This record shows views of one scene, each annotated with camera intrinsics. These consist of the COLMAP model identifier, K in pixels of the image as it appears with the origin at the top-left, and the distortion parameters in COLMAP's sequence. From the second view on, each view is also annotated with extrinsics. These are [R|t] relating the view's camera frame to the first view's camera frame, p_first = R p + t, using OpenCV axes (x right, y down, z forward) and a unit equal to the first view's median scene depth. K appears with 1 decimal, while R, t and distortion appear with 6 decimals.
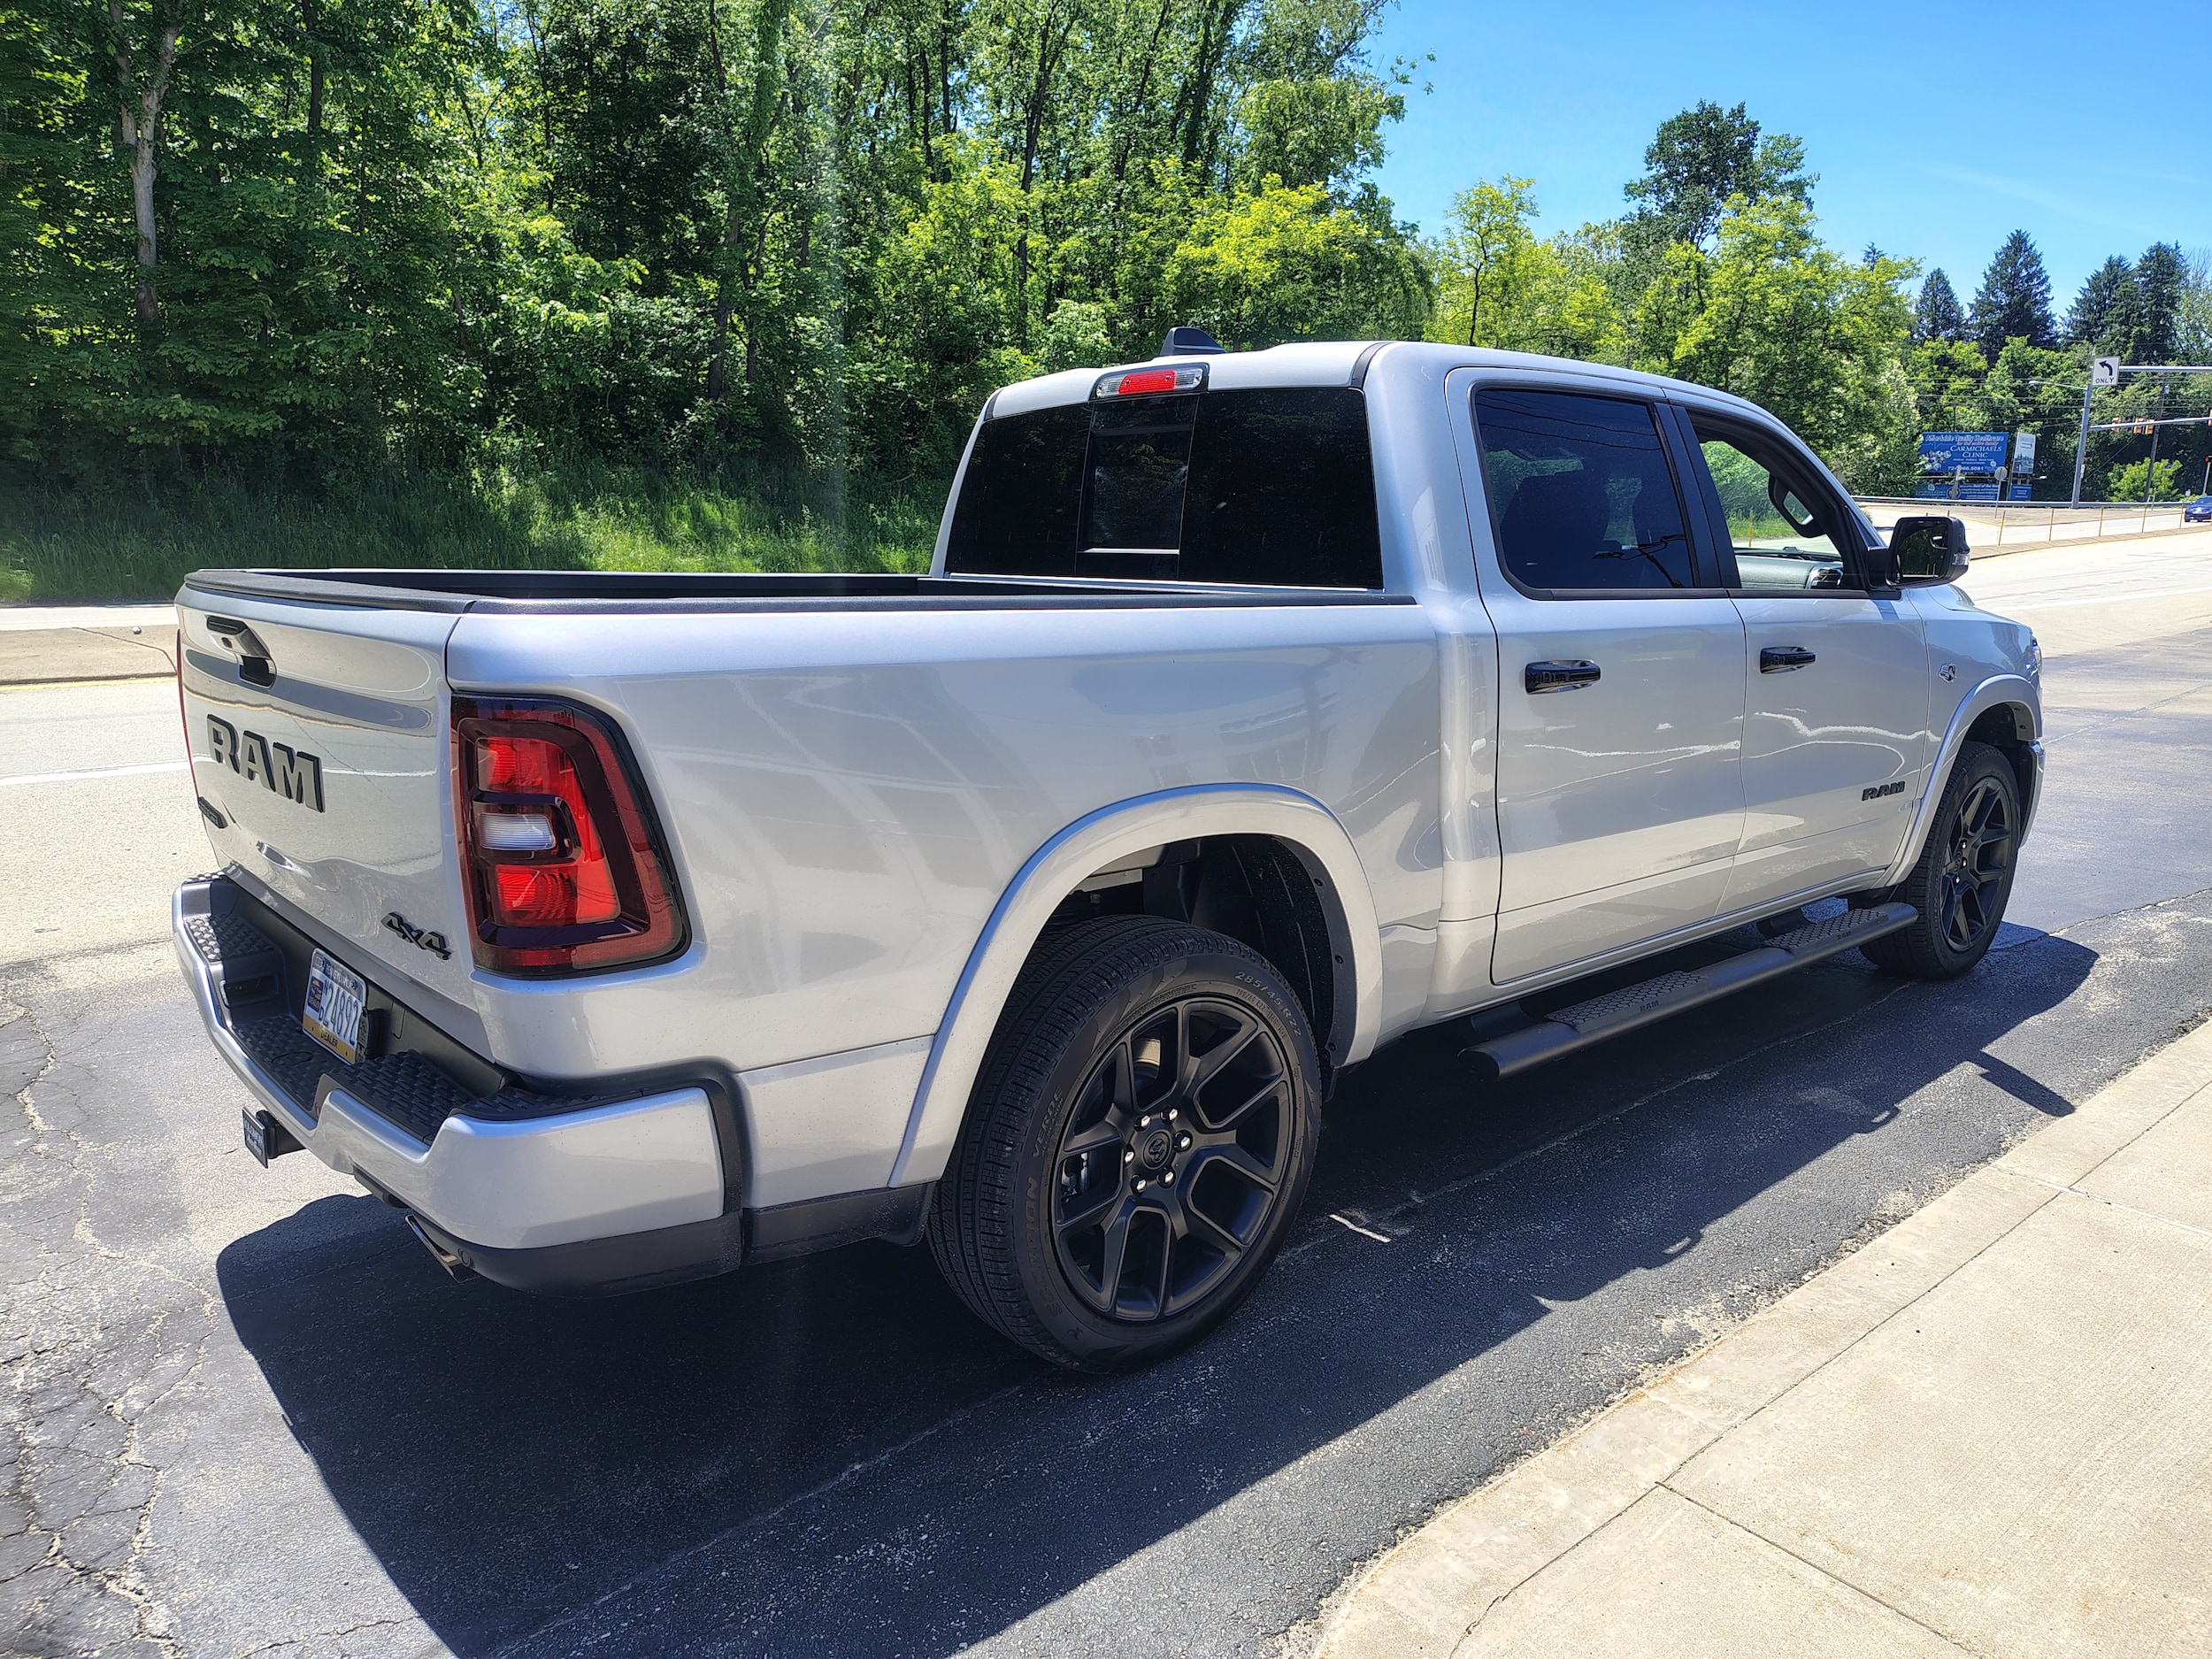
lens RADIAL K [[1521.9, 0, 1118.5], [0, 1521.9, 833.9], [0, 0, 1]] dist [0.041800, -0.041087]
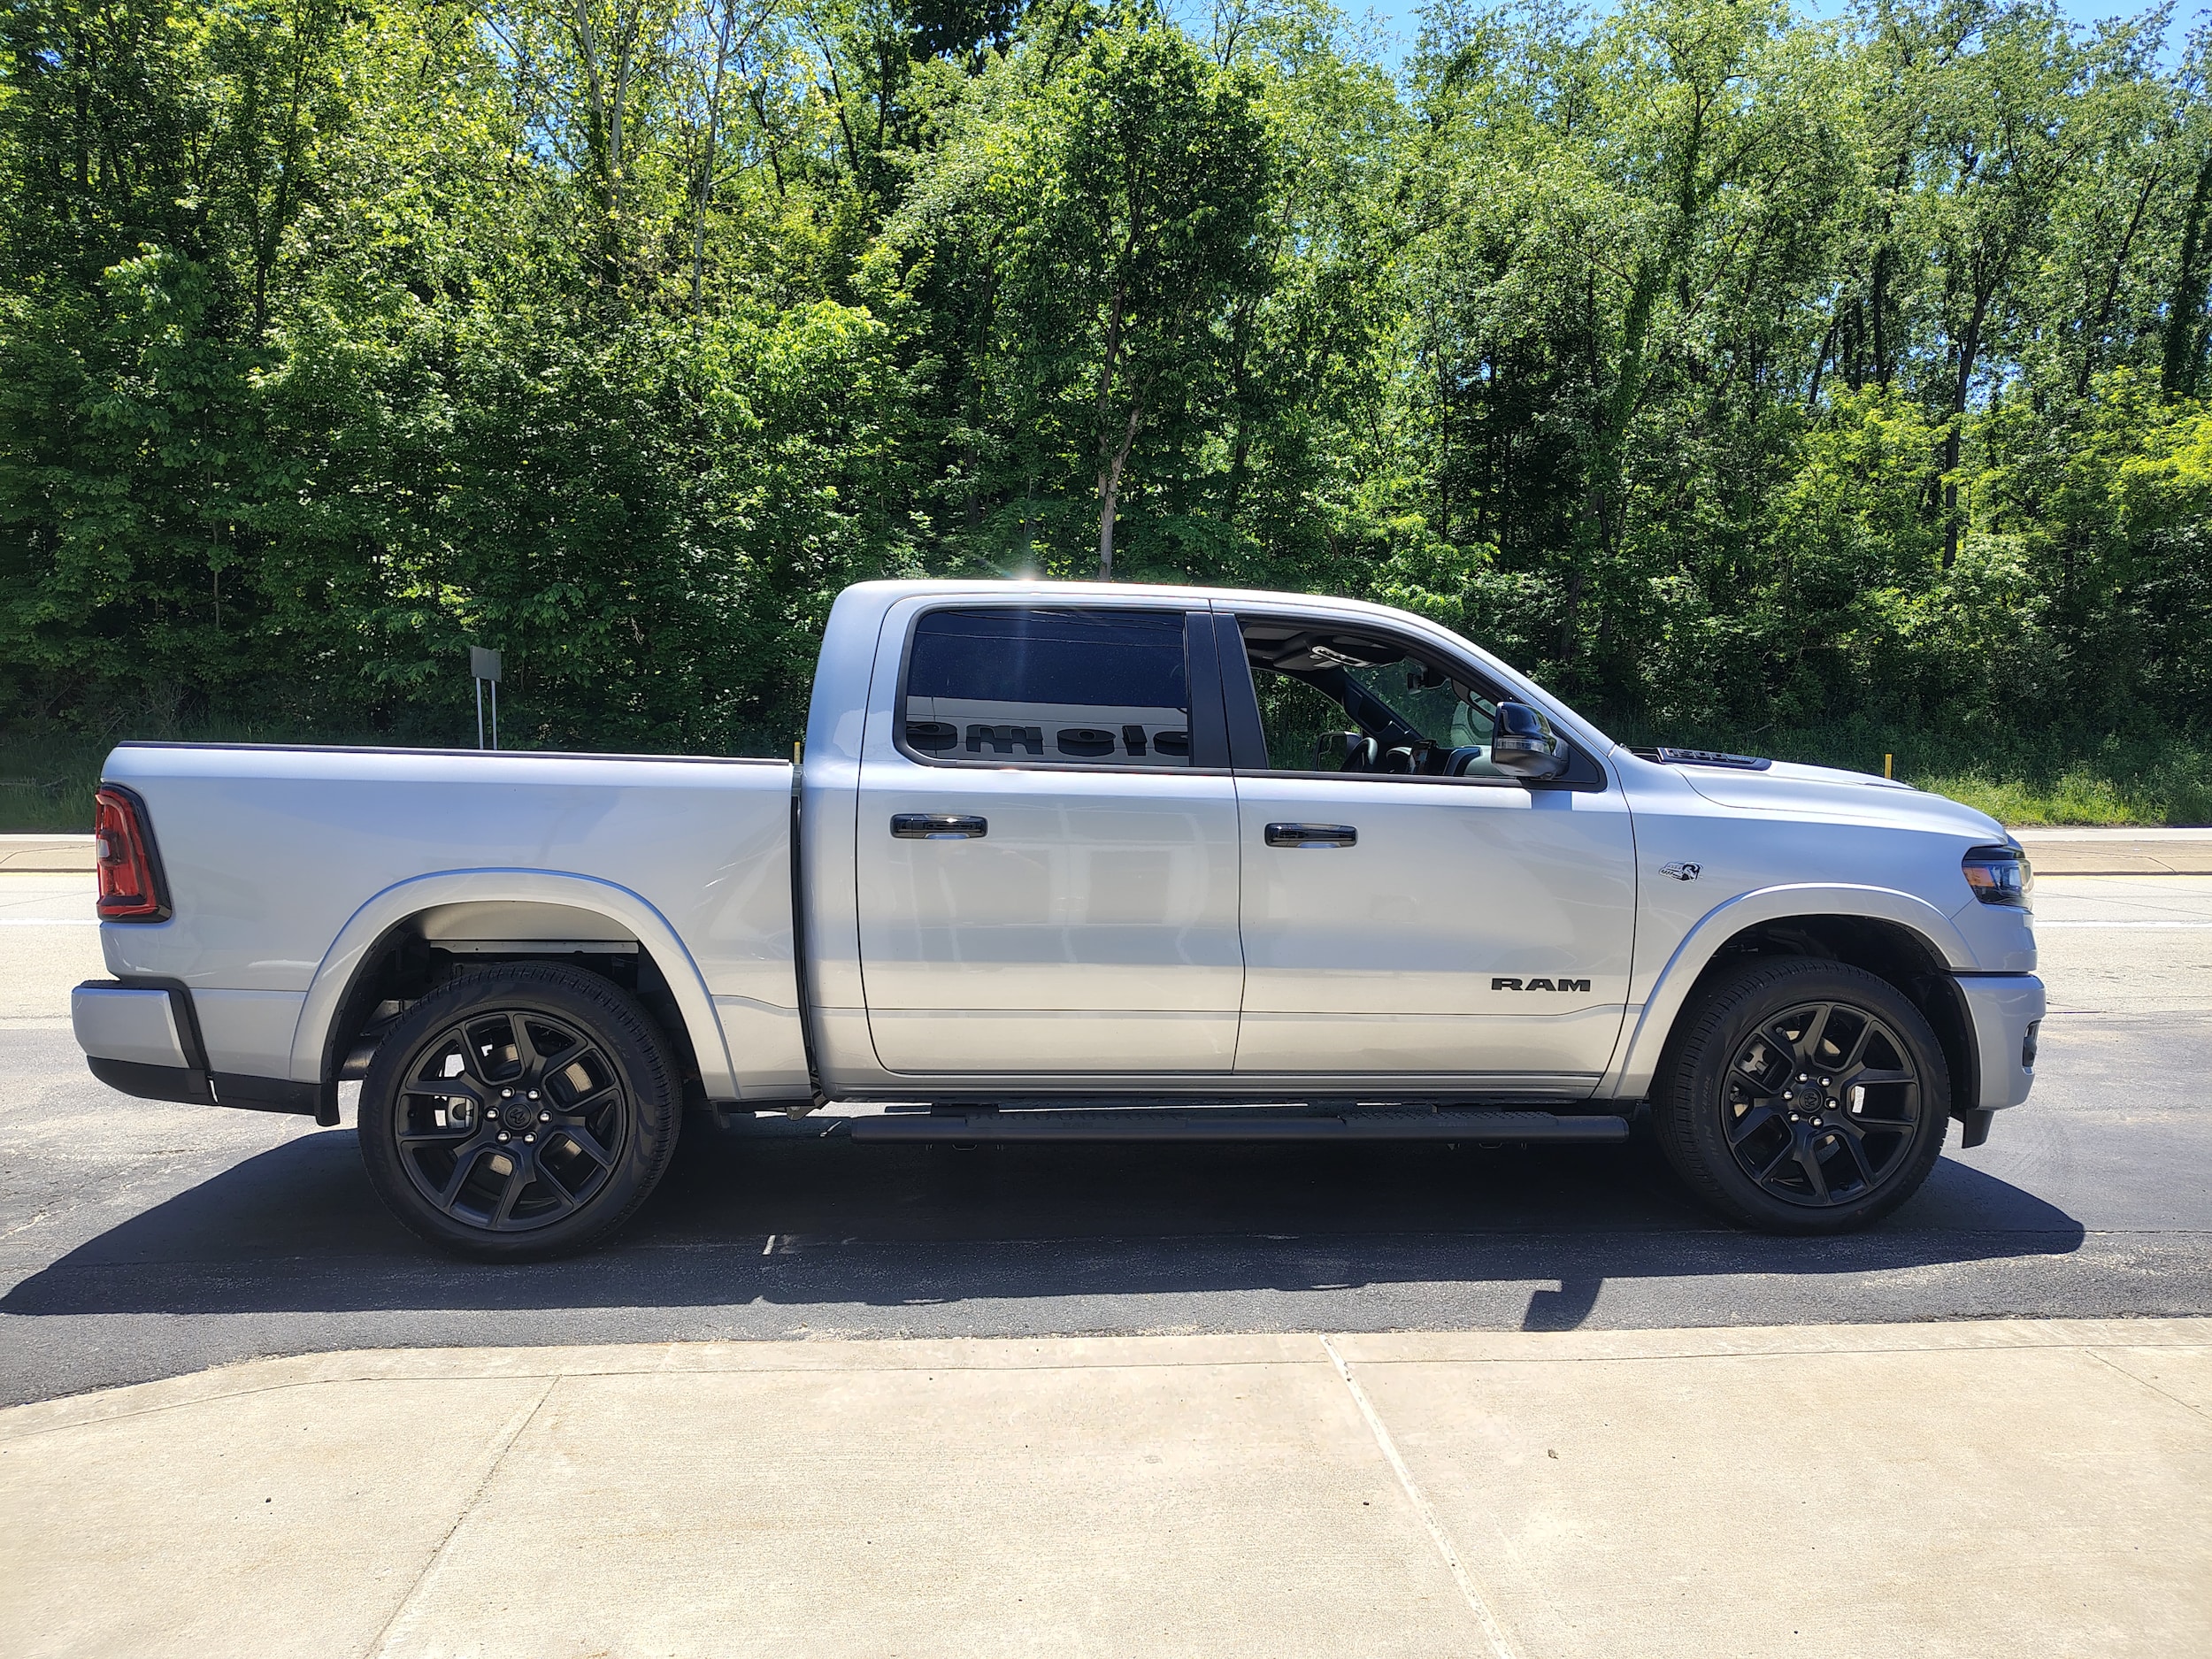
lens RADIAL K [[1521.9, 0, 1118.5], [0, 1521.9, 833.9], [0, 0, 1]] dist [0.041800, -0.041087]
pose [[0.793081, 0.019923, -0.608790, 1.045653], [-0.122105, 0.984377, -0.126854, 0.039329], [0.596751, 0.174942, 0.783124, 0.091360]]
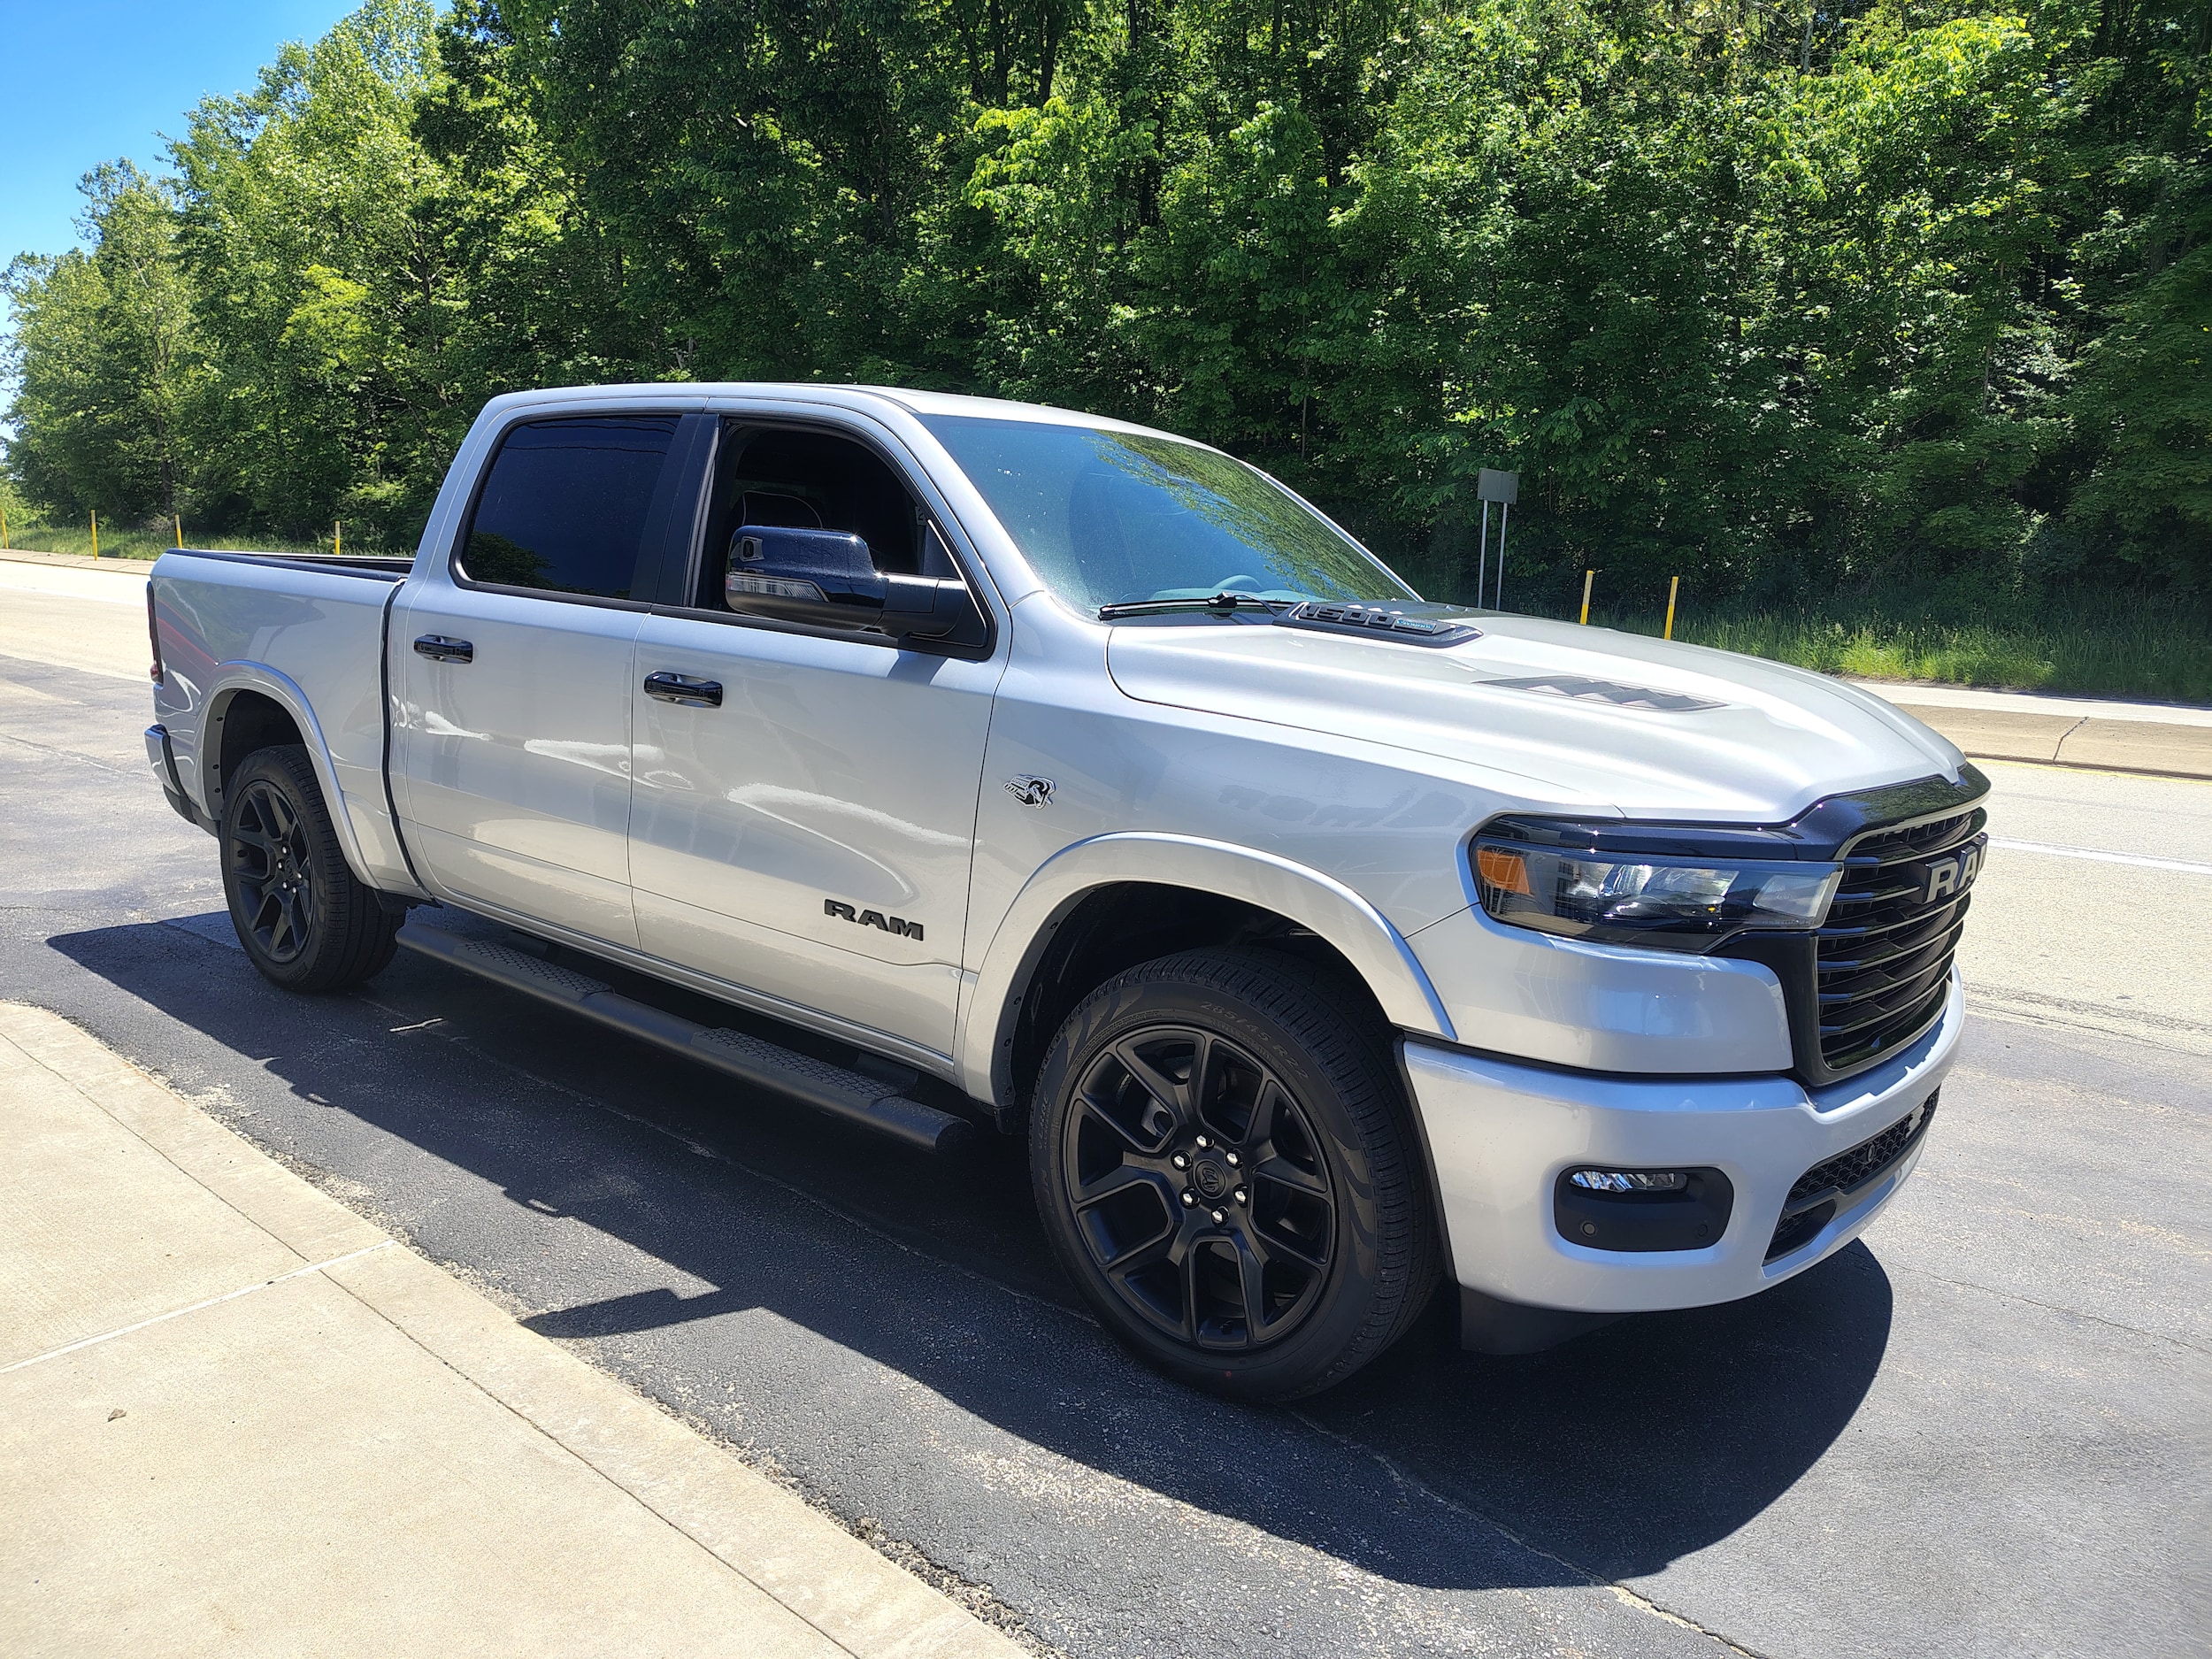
lens RADIAL K [[1528.1, 0, 1100.1], [0, 1528.1, 863.2], [0, 0, 1]] dist [0.042896, -0.034965]
pose [[0.150581, 0.183604, -0.971398, 1.440173], [-0.238561, 0.960313, 0.144528, -0.218045], [0.959382, 0.209974, 0.188405, 1.164818]]
